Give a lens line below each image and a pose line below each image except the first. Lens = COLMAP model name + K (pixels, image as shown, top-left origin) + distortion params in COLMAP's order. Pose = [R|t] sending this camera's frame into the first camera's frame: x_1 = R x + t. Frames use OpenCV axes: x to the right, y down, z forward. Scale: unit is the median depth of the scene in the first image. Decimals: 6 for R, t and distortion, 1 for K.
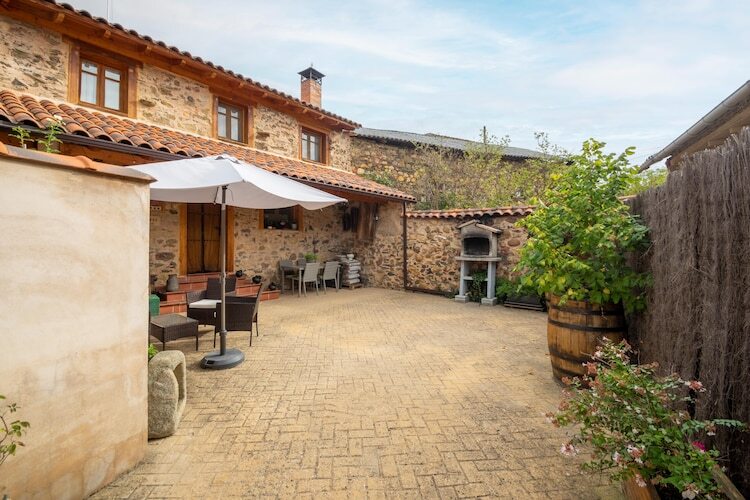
lens RADIAL K [[388.5, 0, 375.0], [0, 388.5, 268.8], [0, 0, 1]] dist [-0.021170, -0.001095]
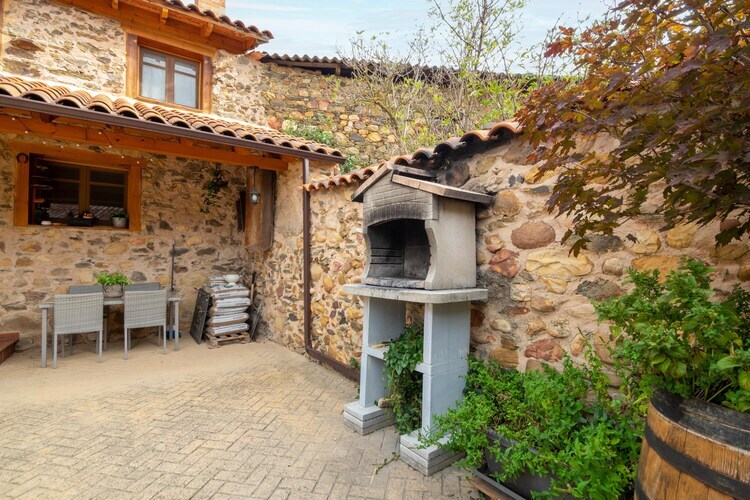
lens RADIAL K [[388.5, 0, 375.0], [0, 388.5, 268.8], [0, 0, 1]] dist [-0.021170, -0.001095]
pose [[0.955442, -0.001338, -0.295176, 0.284017], [-0.013438, 0.998756, -0.048023, -0.024714], [0.294873, 0.049850, 0.954235, 0.603758]]
